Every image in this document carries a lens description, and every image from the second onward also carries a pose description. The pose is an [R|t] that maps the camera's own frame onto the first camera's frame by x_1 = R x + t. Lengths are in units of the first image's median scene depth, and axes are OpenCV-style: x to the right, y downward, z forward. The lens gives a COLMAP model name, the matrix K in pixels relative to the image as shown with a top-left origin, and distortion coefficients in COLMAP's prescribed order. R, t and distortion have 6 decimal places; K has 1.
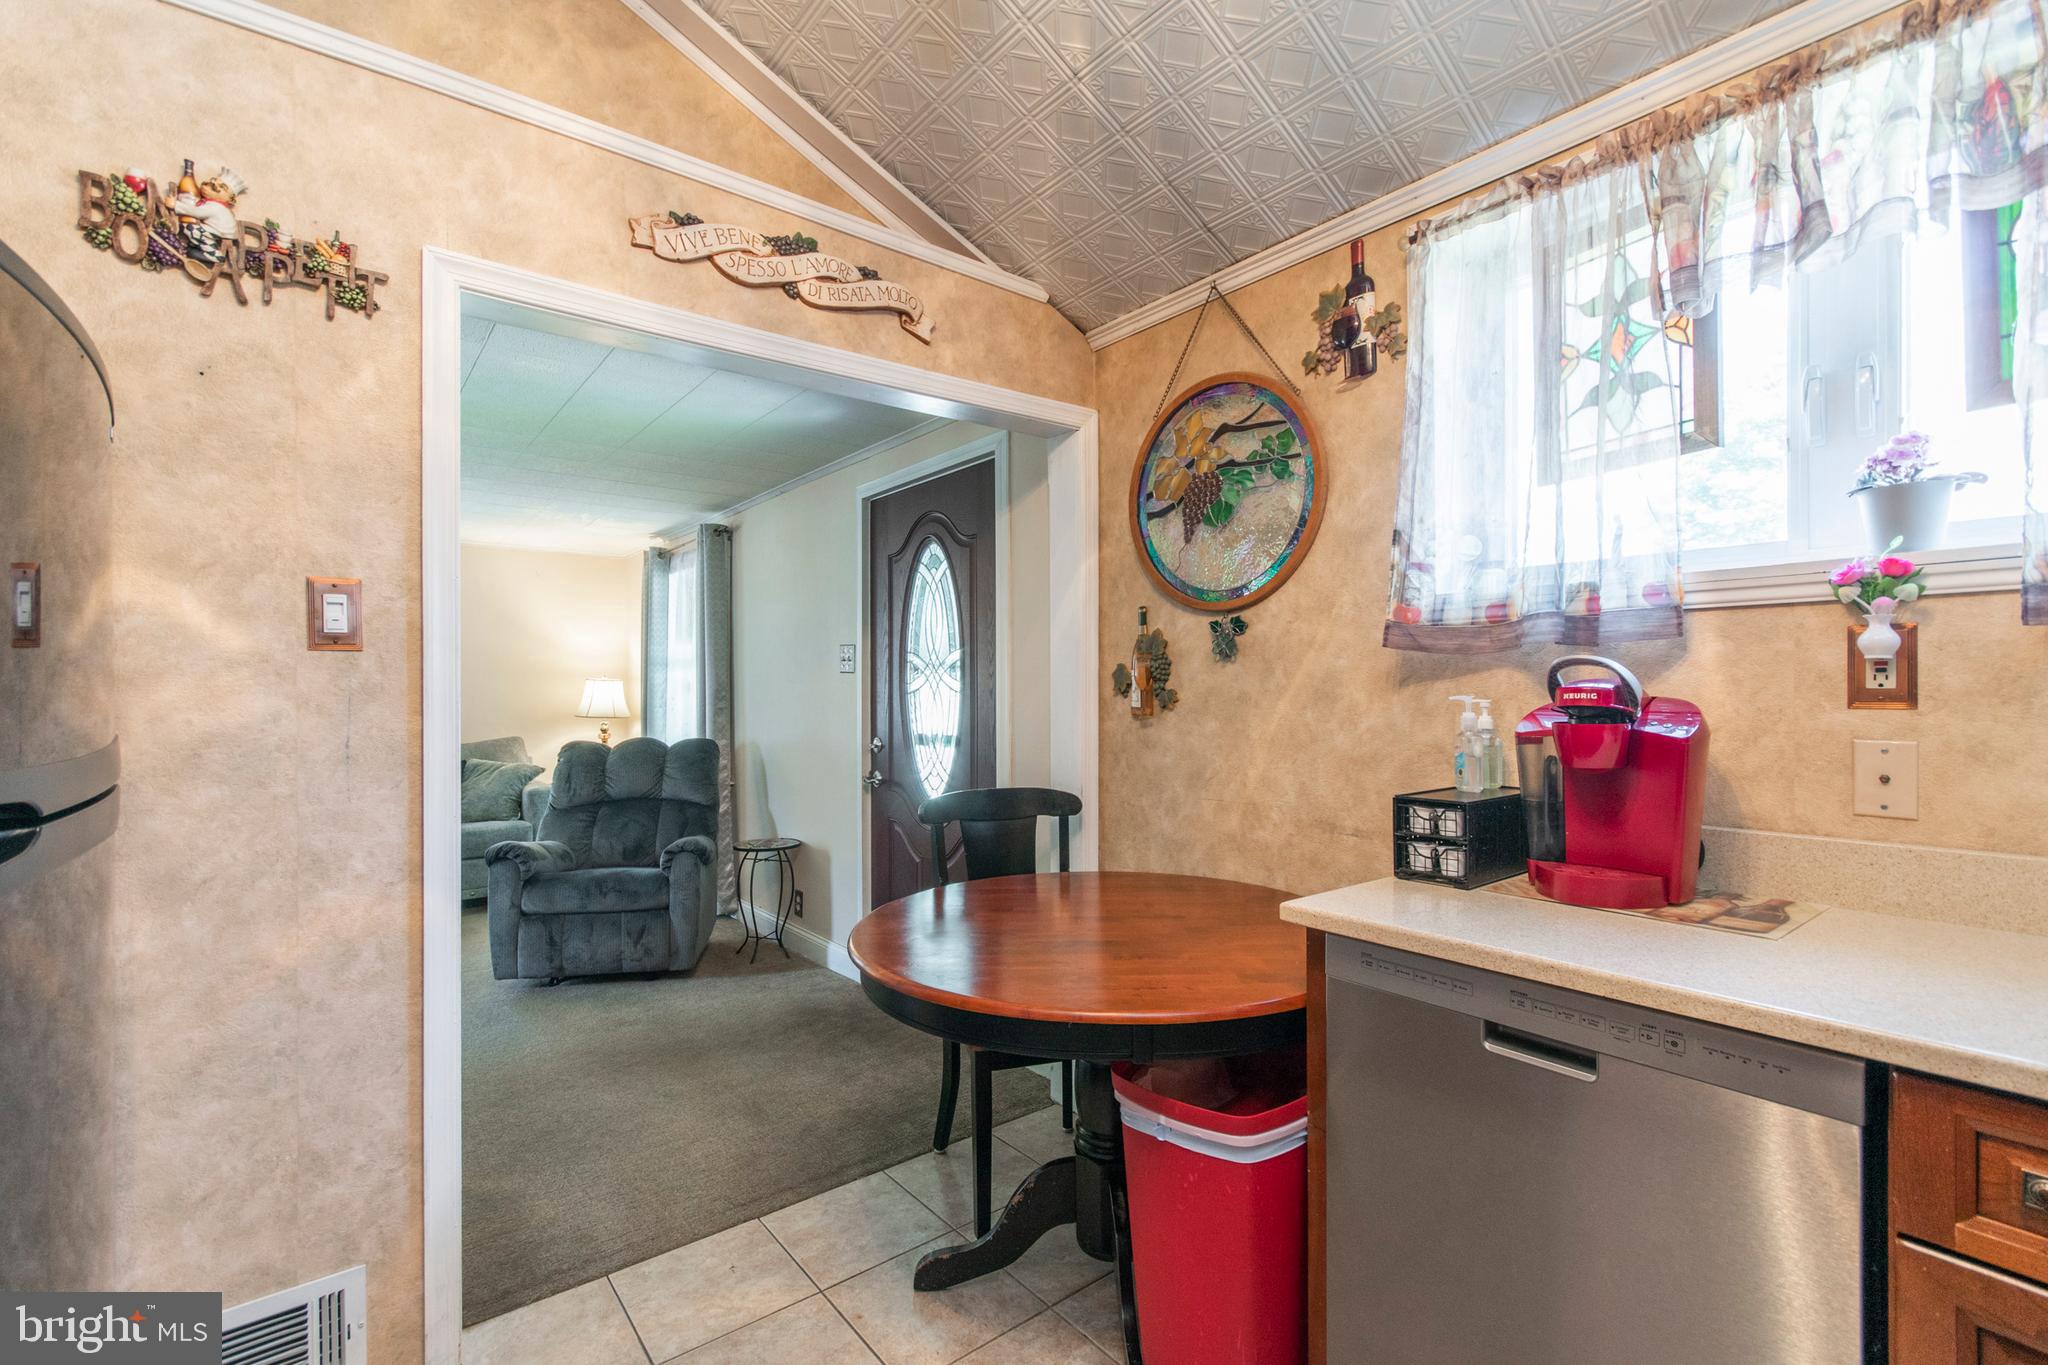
lens RADIAL K [[919.5, 0, 1014.3], [0, 919.5, 690.2], [0, 0, 1]] dist [0.001776, 0.000506]
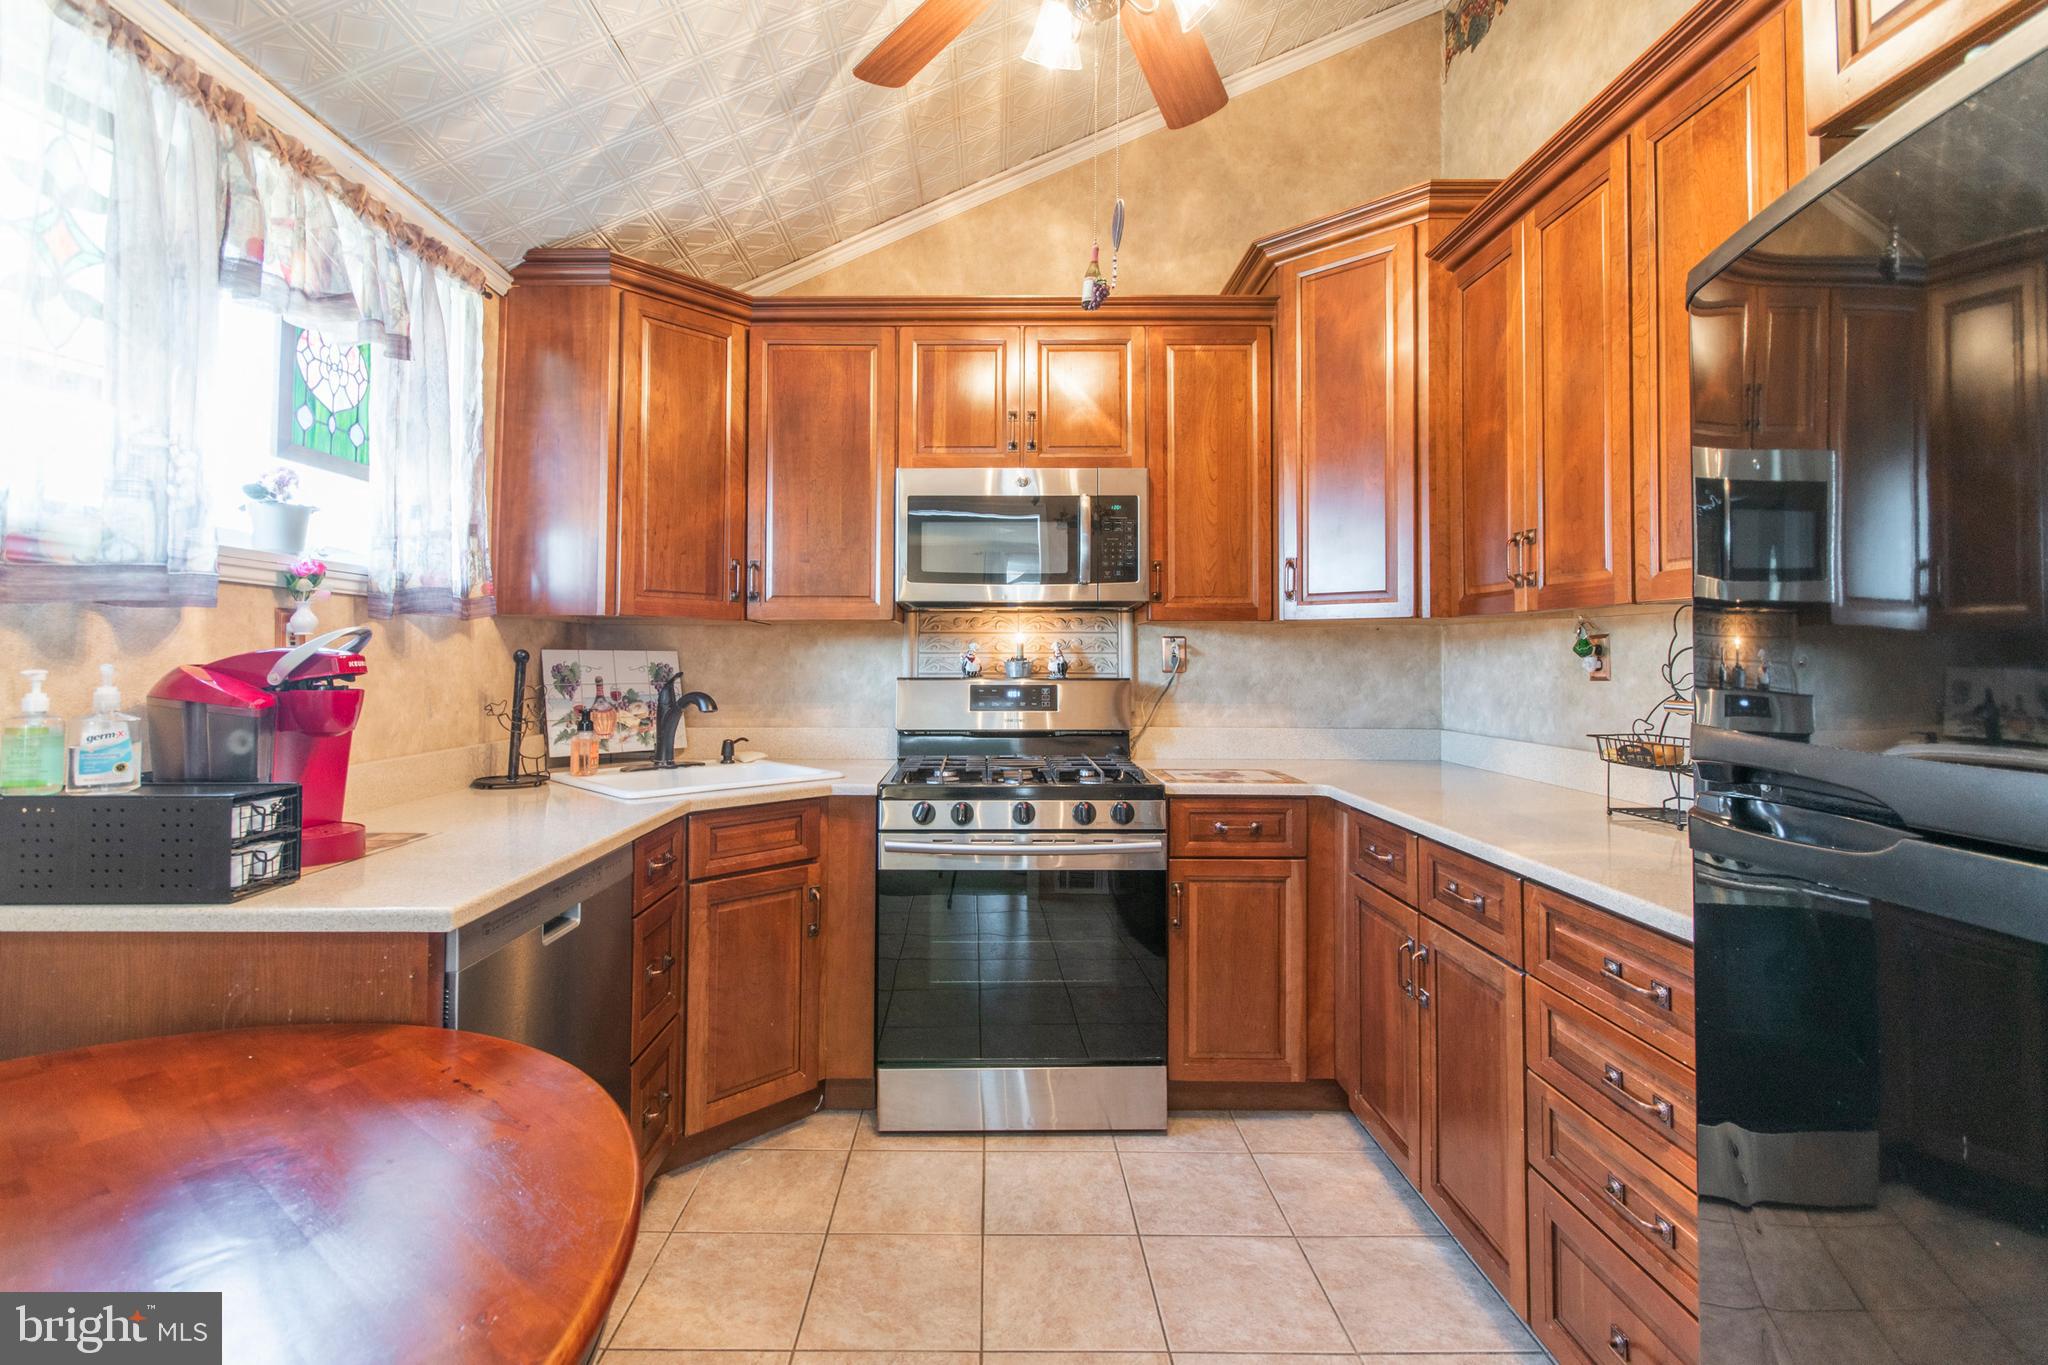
lens RADIAL K [[905.6, 0, 1012.3], [0, 905.6, 633.0], [0, 0, 1]] dist [0.001685, 0.000203]
pose [[-0.803071, 0.015956, 0.595670, -0.402941], [-0.005176, 0.999417, -0.033749, 0.000914], [-0.595861, -0.030186, -0.802520, 0.882980]]
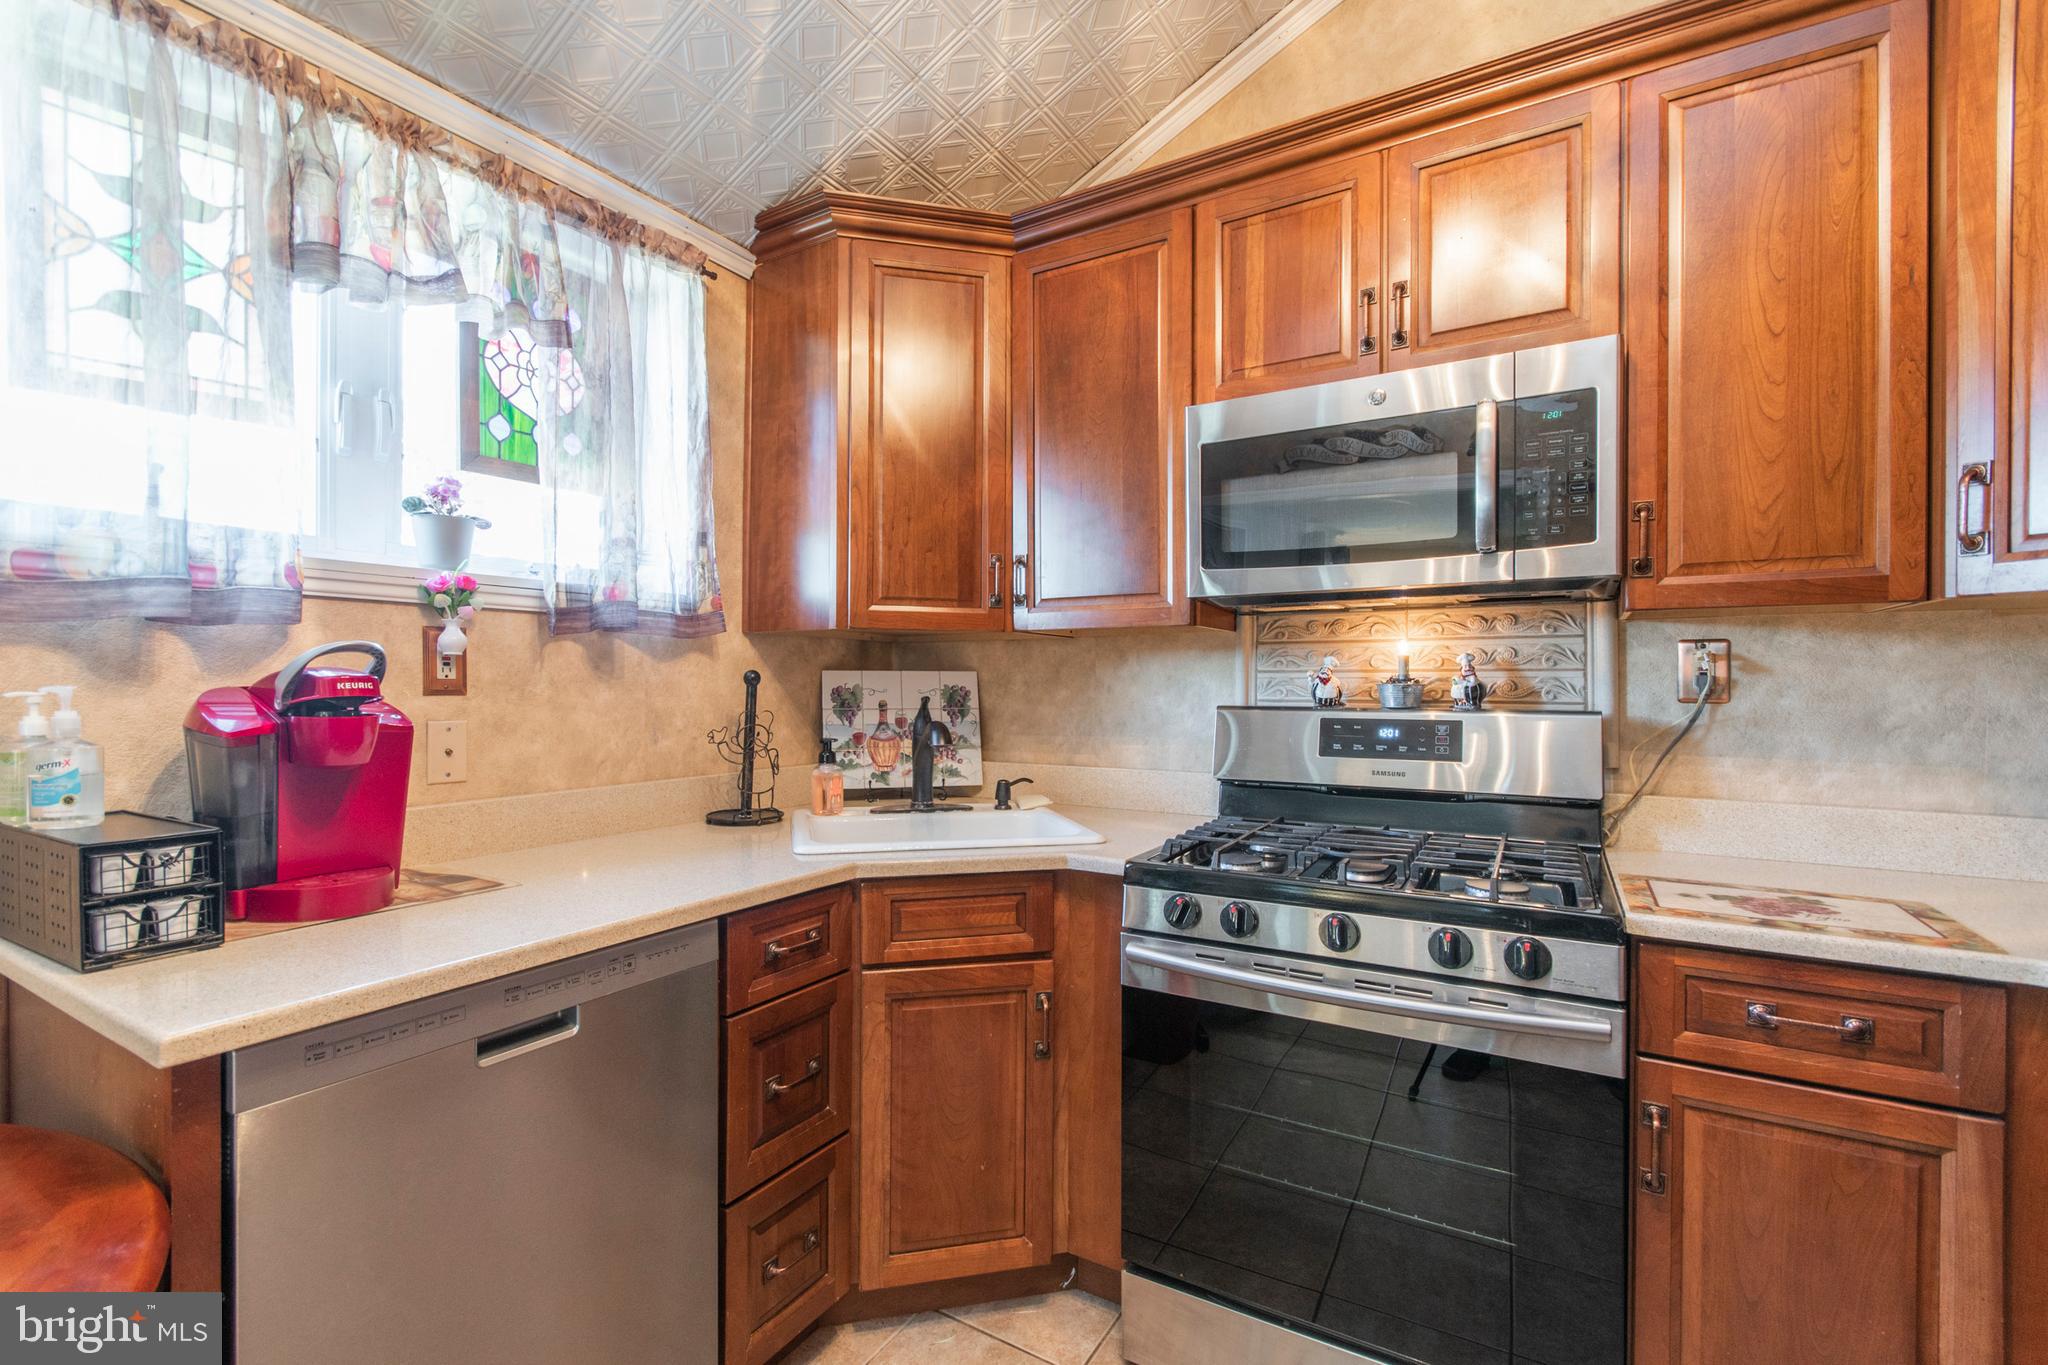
lens RADIAL K [[913.0, 0, 1024.0], [0, 913.0, 682.5], [0, 0, 1]] dist [0.003172, 0.000257]
pose [[-0.366210, -0.001348, 0.930531, -0.297186], [-0.005830, 0.999983, -0.000845, -0.000346], [-0.930514, -0.005734, -0.366212, 0.452522]]
